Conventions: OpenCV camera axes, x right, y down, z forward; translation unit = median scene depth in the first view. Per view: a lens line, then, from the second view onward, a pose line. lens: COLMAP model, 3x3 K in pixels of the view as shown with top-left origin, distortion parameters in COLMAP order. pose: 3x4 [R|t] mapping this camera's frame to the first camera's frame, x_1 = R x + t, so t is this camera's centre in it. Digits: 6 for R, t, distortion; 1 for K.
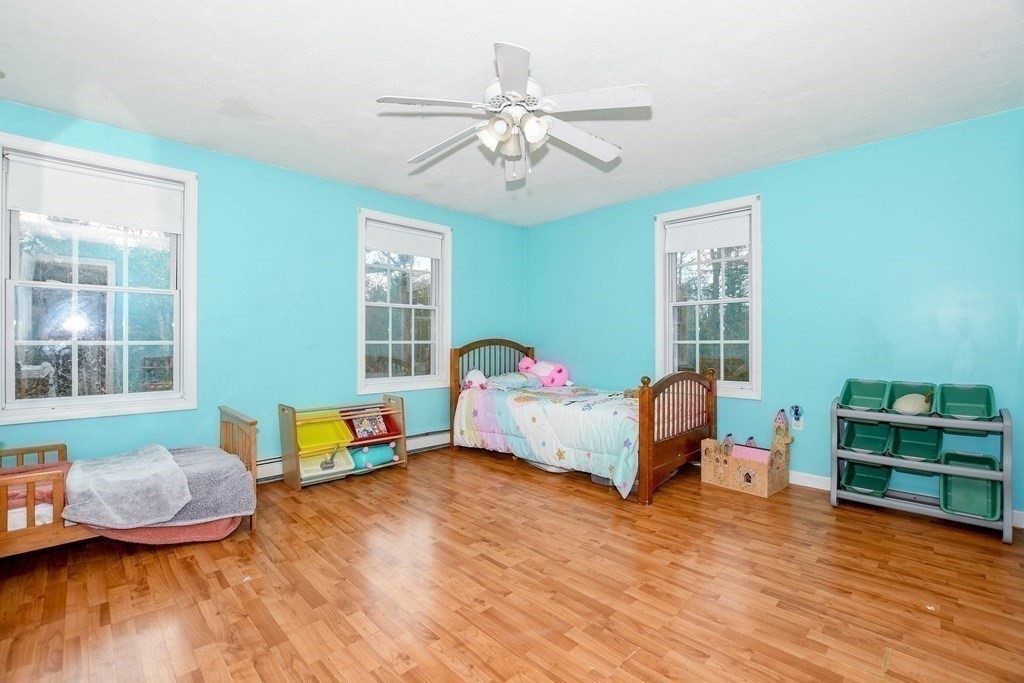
lens RADIAL K [[452.2, 0, 507.9], [0, 452.2, 340.0], [0, 0, 1]] dist [-0.028483, 0.003033]
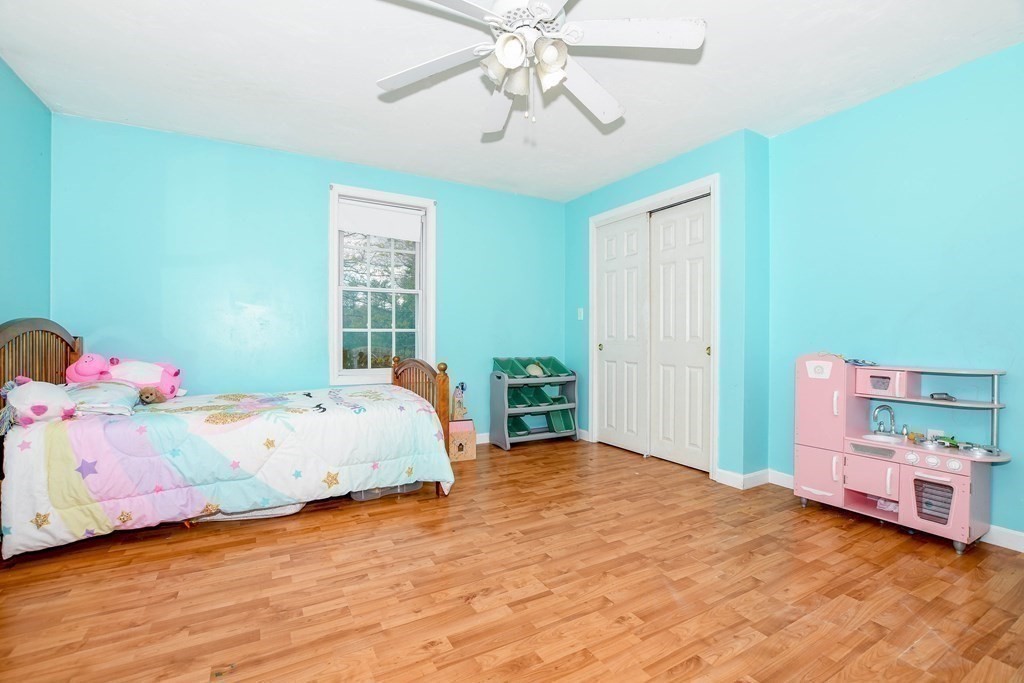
lens RADIAL K [[452.2, 0, 508.2], [0, 452.2, 341.8], [0, 0, 1]] dist [-0.028483, 0.003033]
pose [[0.249313, -0.005405, 0.968408, -0.638713], [-0.004960, 0.999964, 0.006858, 0.030844], [-0.968410, -0.006513, 0.249277, 0.676480]]
